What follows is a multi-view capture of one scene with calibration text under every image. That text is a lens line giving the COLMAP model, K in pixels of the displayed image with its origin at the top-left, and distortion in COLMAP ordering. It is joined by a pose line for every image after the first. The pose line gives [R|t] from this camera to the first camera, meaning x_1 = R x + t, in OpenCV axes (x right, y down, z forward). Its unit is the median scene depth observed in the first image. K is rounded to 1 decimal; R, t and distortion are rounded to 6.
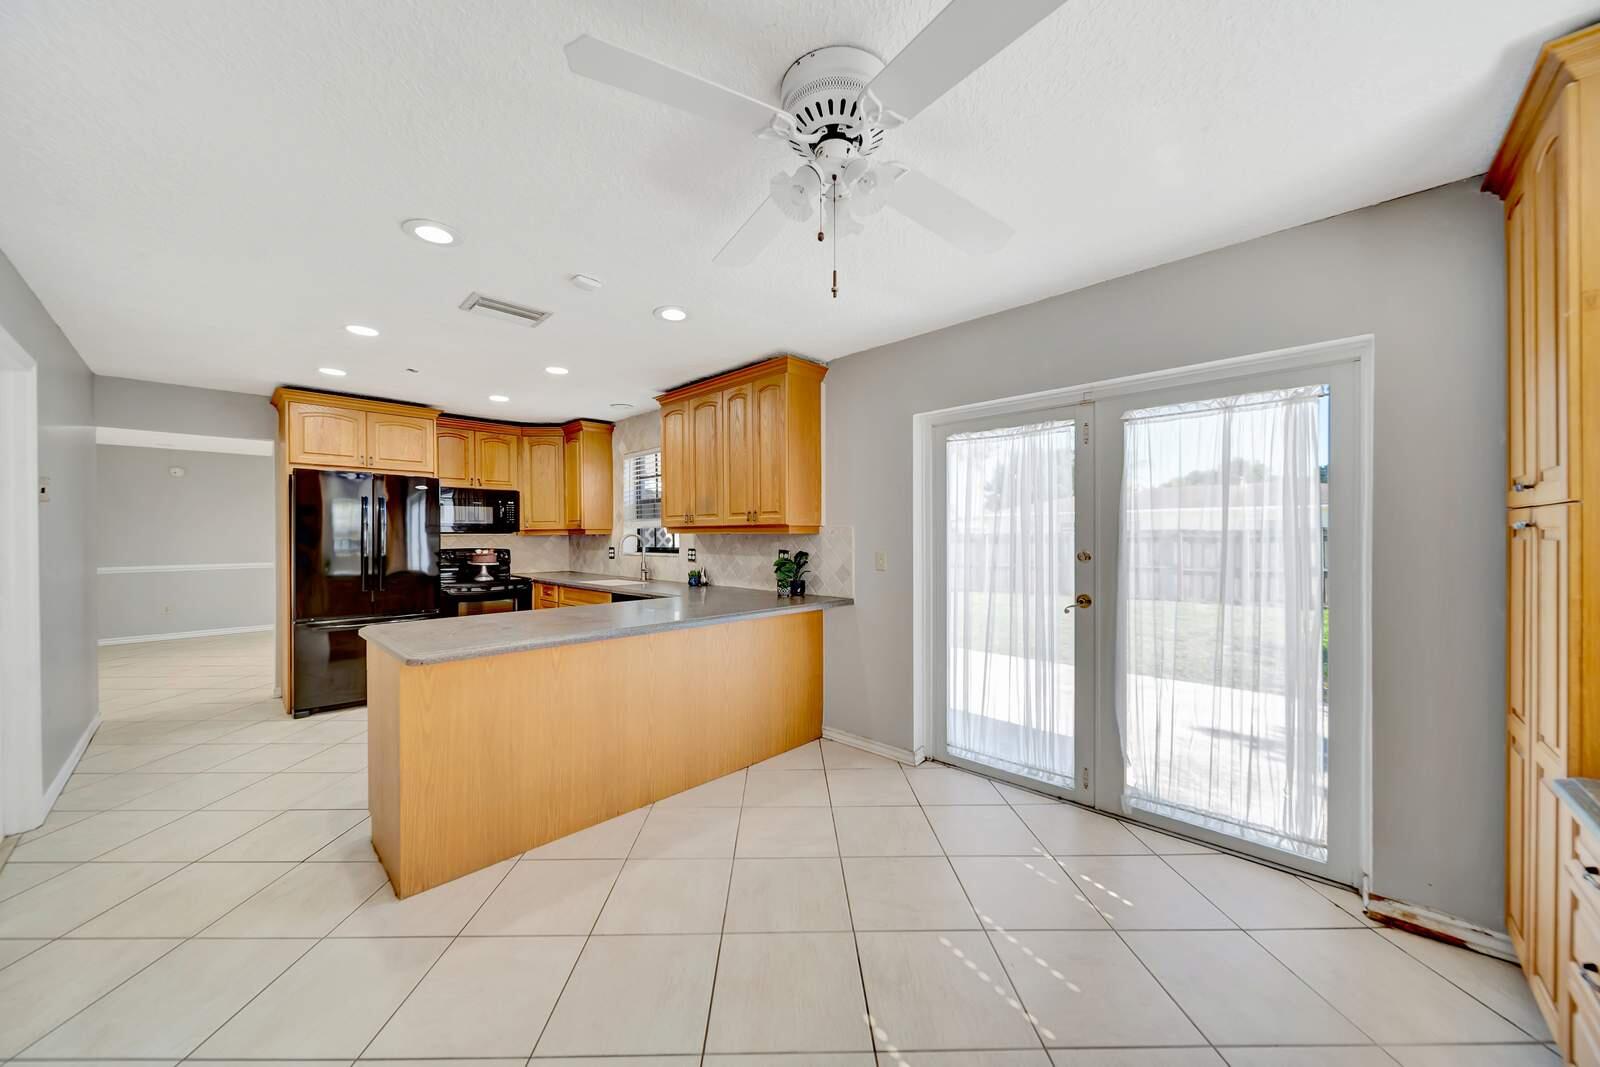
lens RADIAL K [[563.6, 0, 792.9], [0, 563.6, 539.4], [0, 0, 1]] dist [-0.002733, -0.000121]
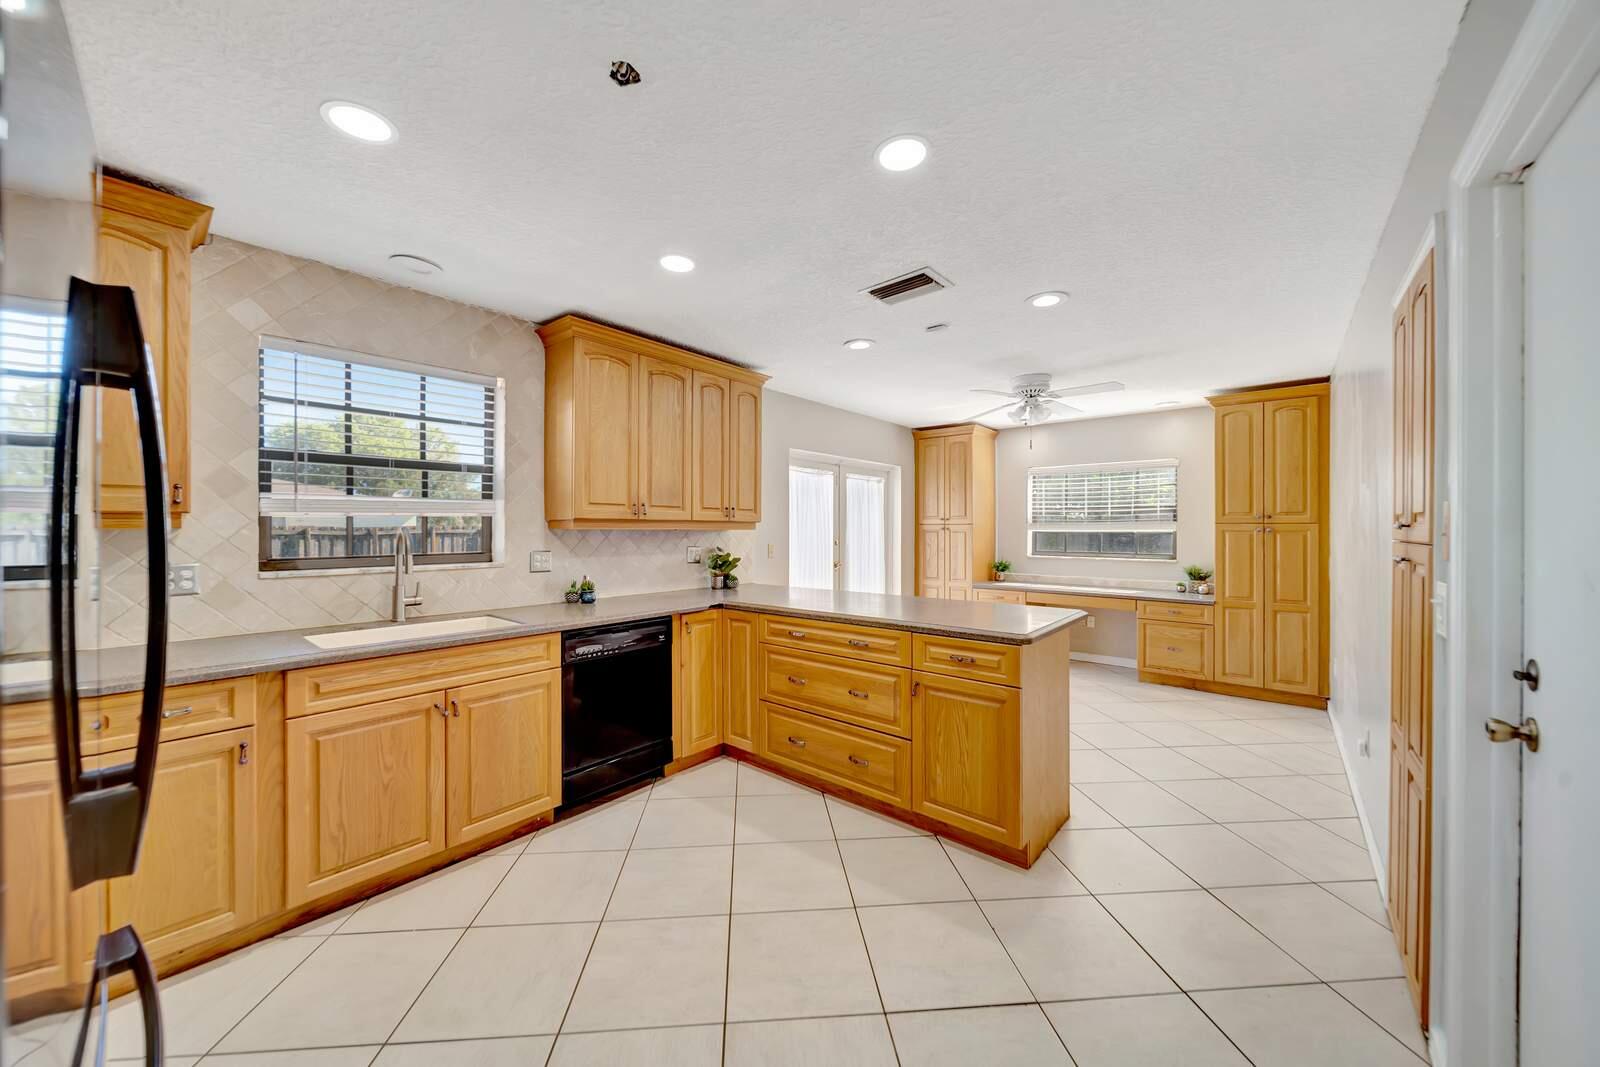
lens RADIAL K [[563.6, 0, 790.2], [0, 563.6, 531.3], [0, 0, 1]] dist [-0.002733, -0.000121]
pose [[-0.048596, 0.003920, 0.998811, -0.875143], [0.004345, 0.999984, -0.003713, -0.002942], [-0.998809, 0.004160, -0.048612, 0.761171]]
